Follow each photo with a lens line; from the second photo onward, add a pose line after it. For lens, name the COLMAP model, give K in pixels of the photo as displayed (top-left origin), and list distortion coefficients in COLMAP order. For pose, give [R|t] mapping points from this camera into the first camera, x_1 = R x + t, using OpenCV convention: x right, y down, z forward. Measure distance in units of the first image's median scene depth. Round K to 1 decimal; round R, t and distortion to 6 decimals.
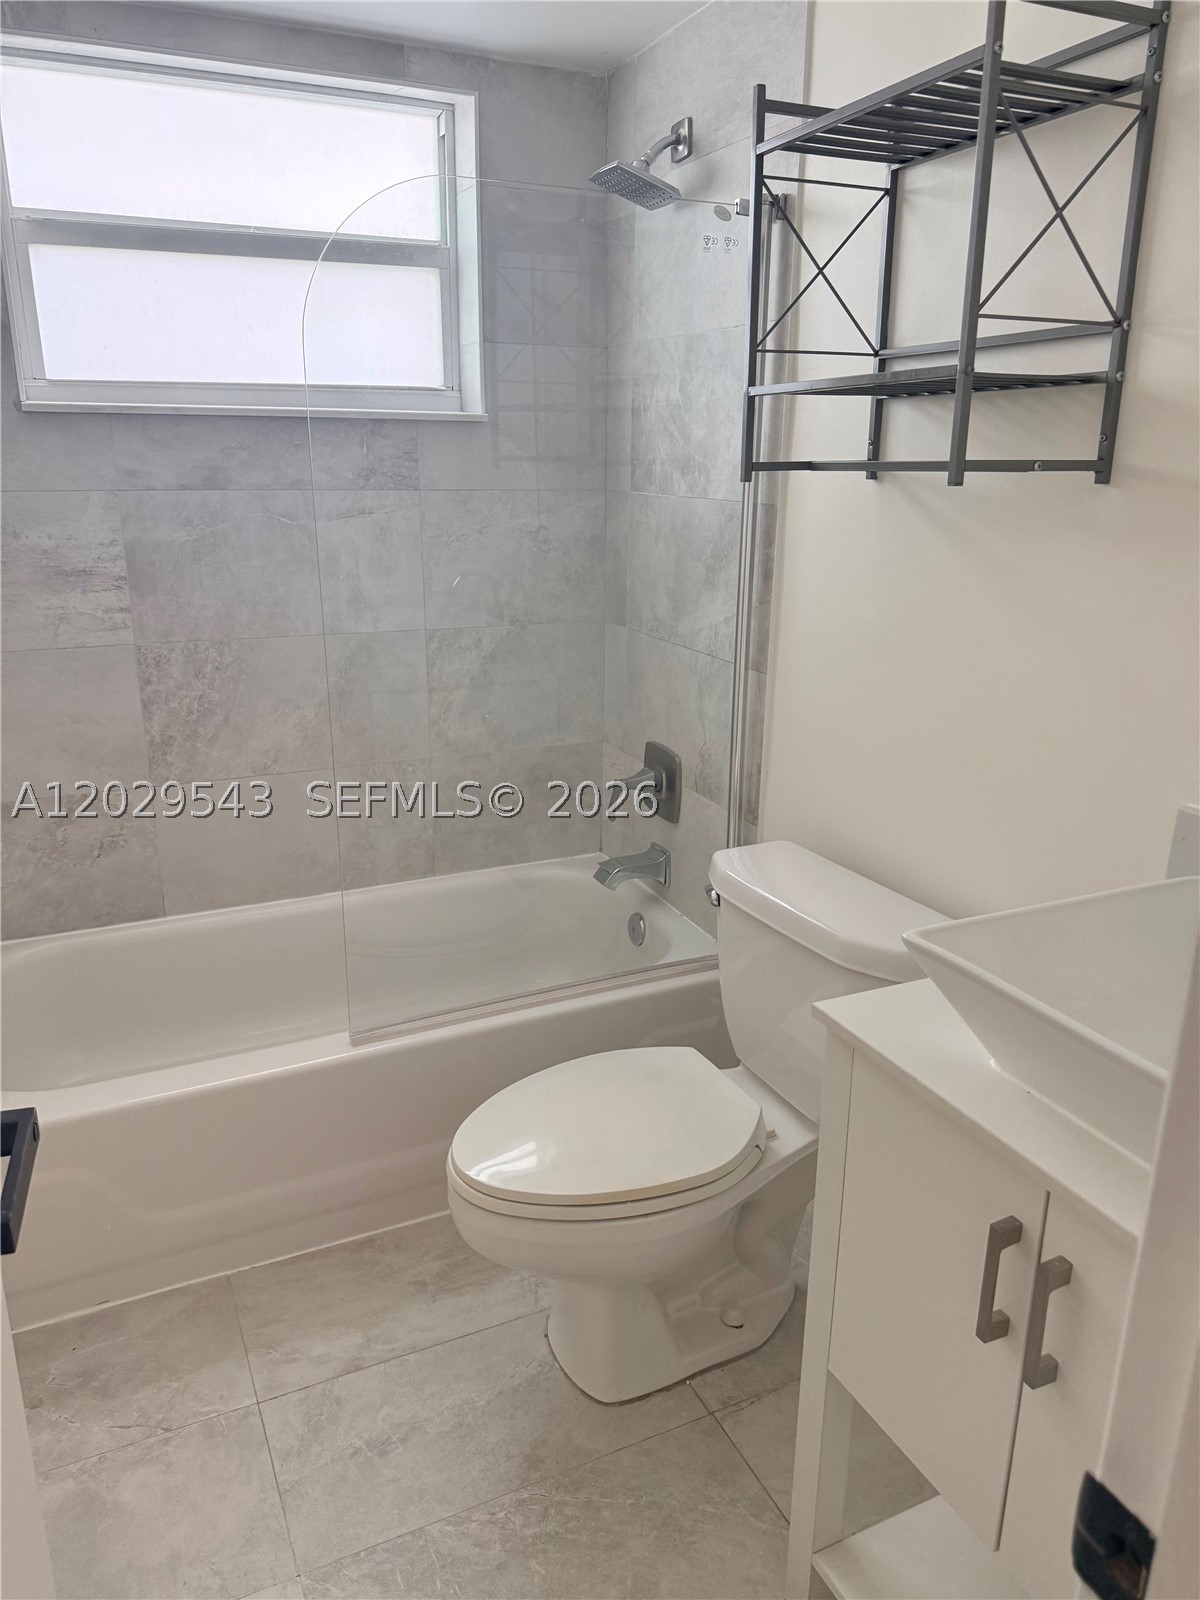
lens RADIAL K [[1147.4, 0, 609.0], [0, 1147.4, 766.6], [0, 0, 1]] dist [0.041434, -0.043496]
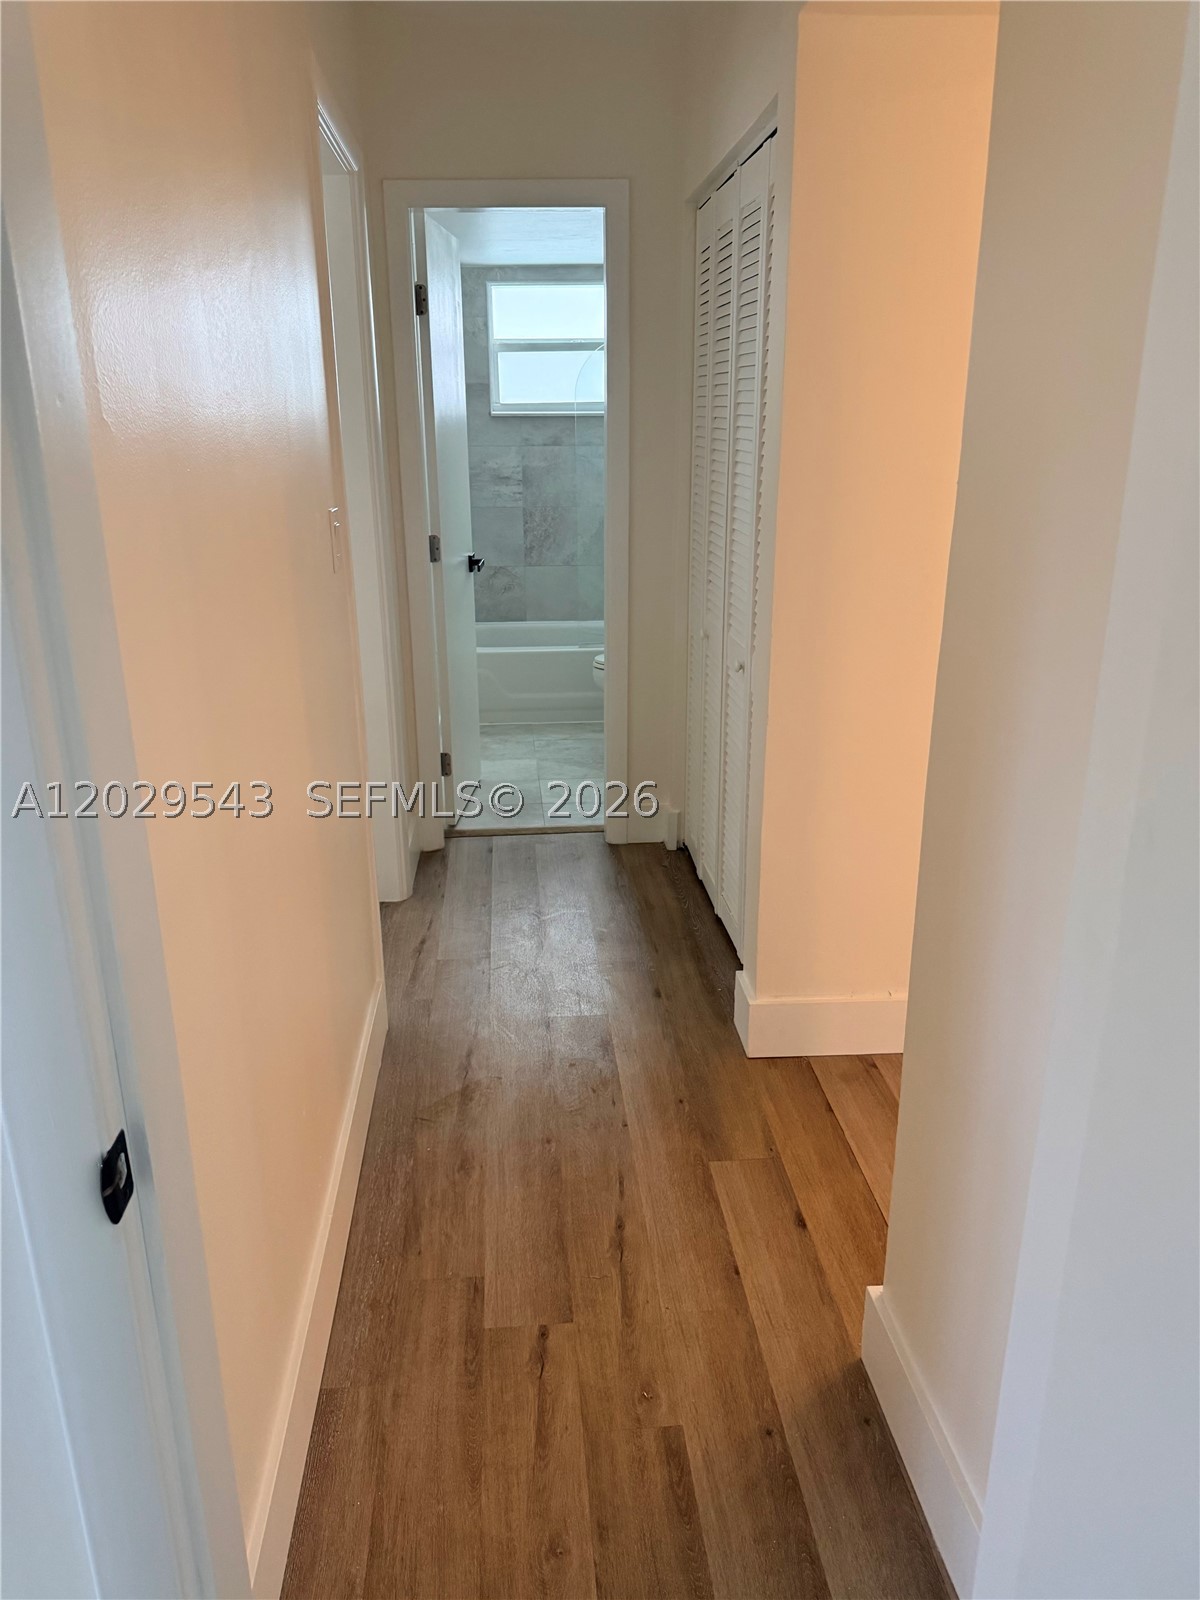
lens RADIAL K [[1147.4, 0, 598.7], [0, 1147.4, 803.0], [0, 0, 1]] dist [0.041434, -0.043496]
pose [[0.932871, 0.097358, -0.346804, 0.705776], [-0.085743, 0.995125, 0.048722, 0.414057], [0.349856, -0.015715, 0.936671, -1.363530]]
